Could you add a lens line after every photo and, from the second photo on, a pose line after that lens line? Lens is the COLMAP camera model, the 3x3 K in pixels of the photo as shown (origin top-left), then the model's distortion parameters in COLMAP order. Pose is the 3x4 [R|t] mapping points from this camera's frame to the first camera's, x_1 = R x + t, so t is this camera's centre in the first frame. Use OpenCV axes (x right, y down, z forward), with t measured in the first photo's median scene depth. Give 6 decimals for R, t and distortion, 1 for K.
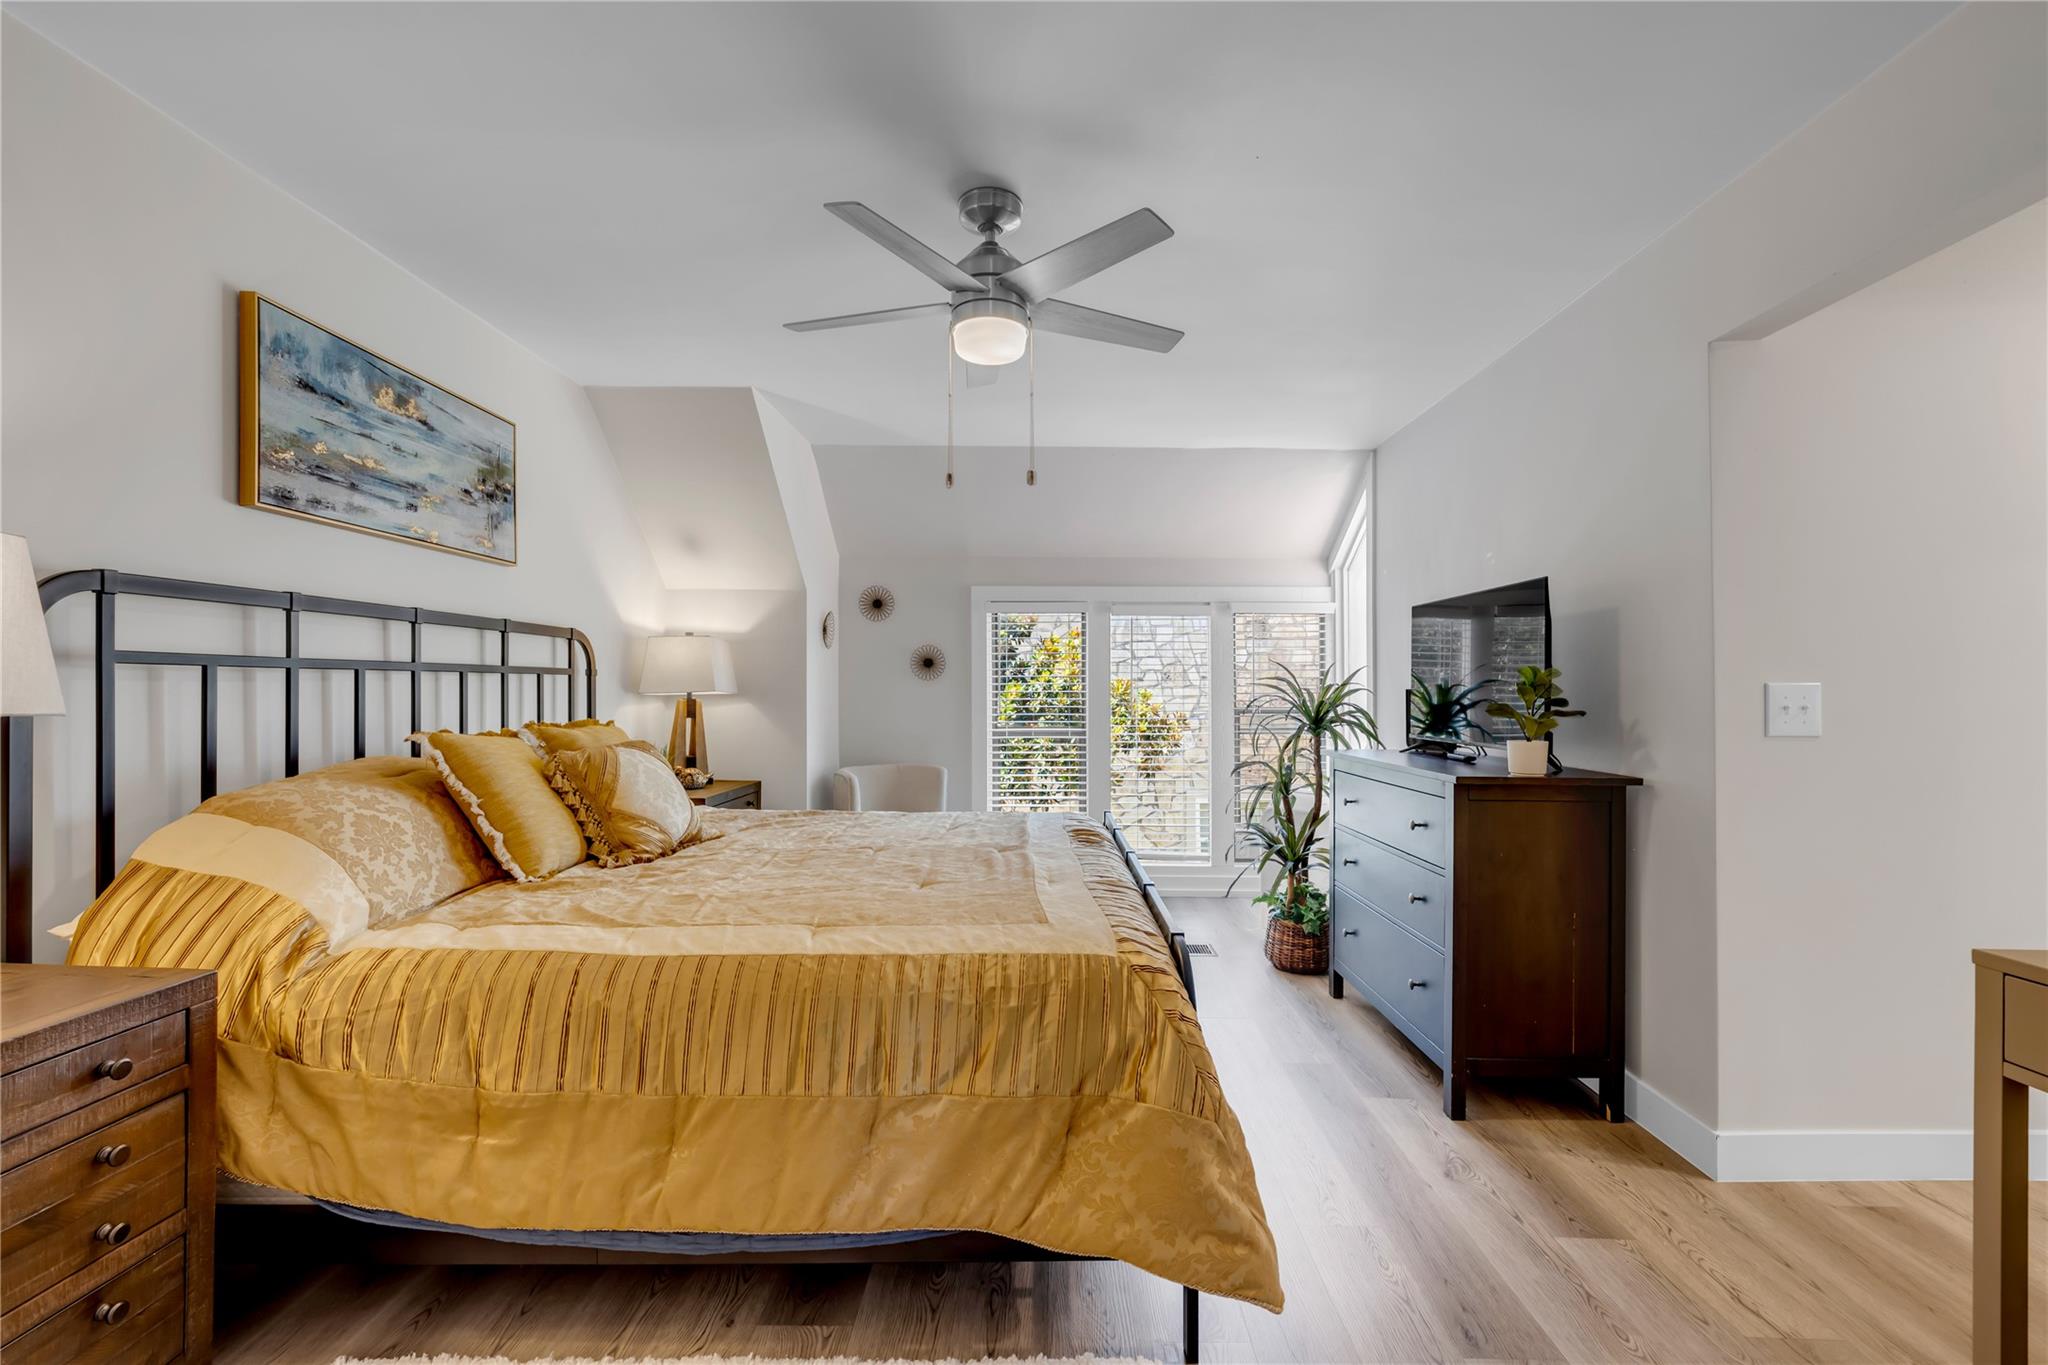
lens RADIAL K [[870.8, 0, 1026.9], [0, 870.8, 686.4], [0, 0, 1]] dist [-0.000378, -0.000166]
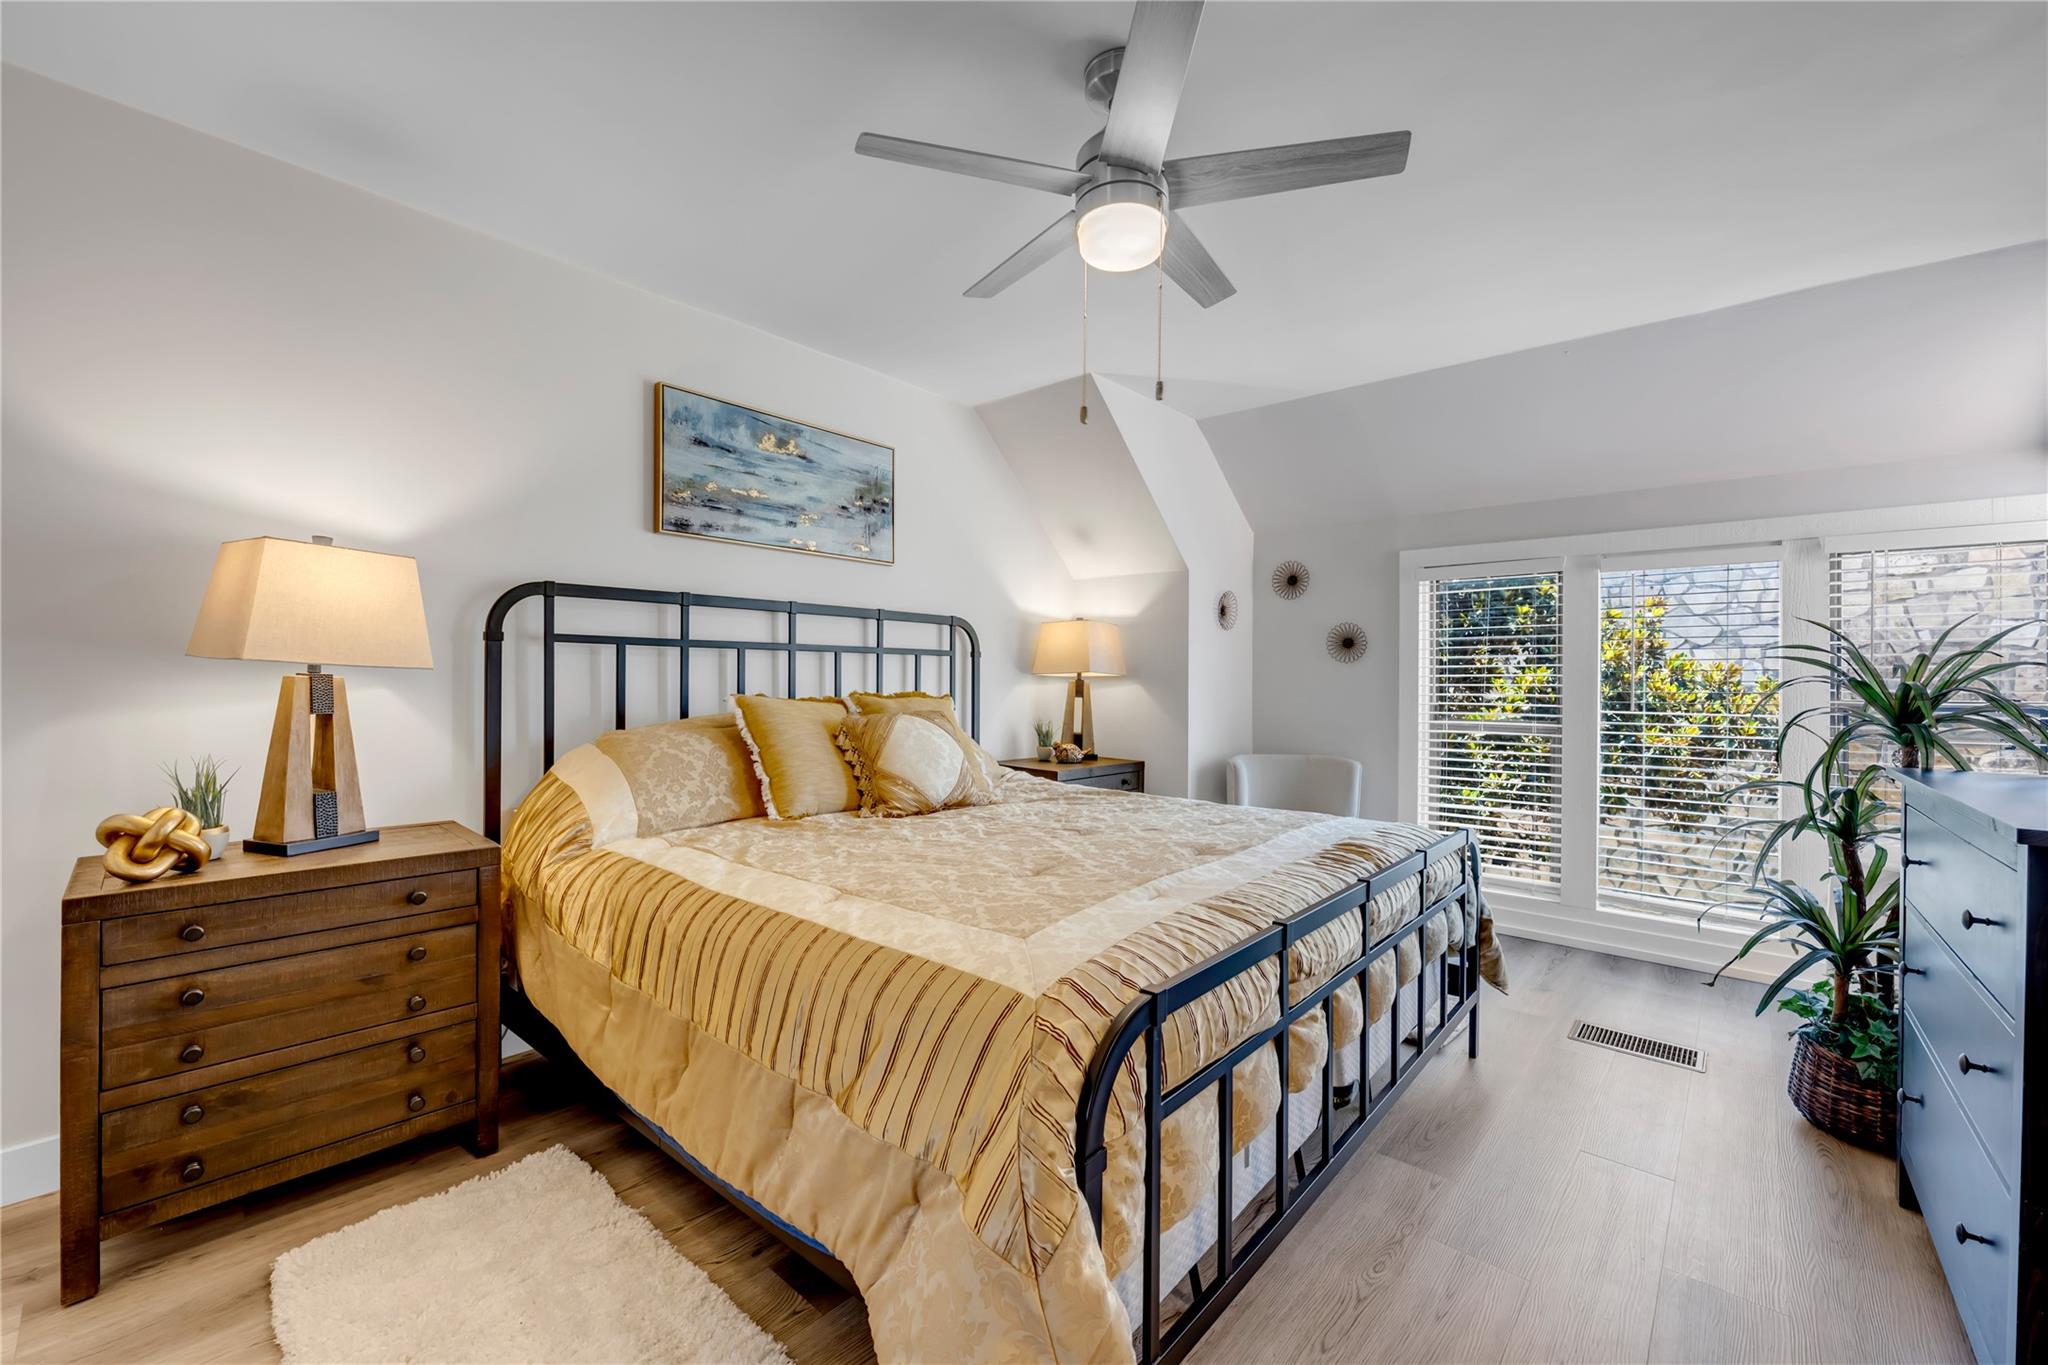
lens RADIAL K [[824.2, 0, 1023.1], [0, 824.2, 685.1], [0, 0, 1]] dist [0.000416, -0.000448]
pose [[0.758861, 0.007819, -0.651206, 0.368931], [-0.005614, 0.999969, 0.005464, 0.025836], [0.651228, -0.000490, 0.758882, 0.306495]]
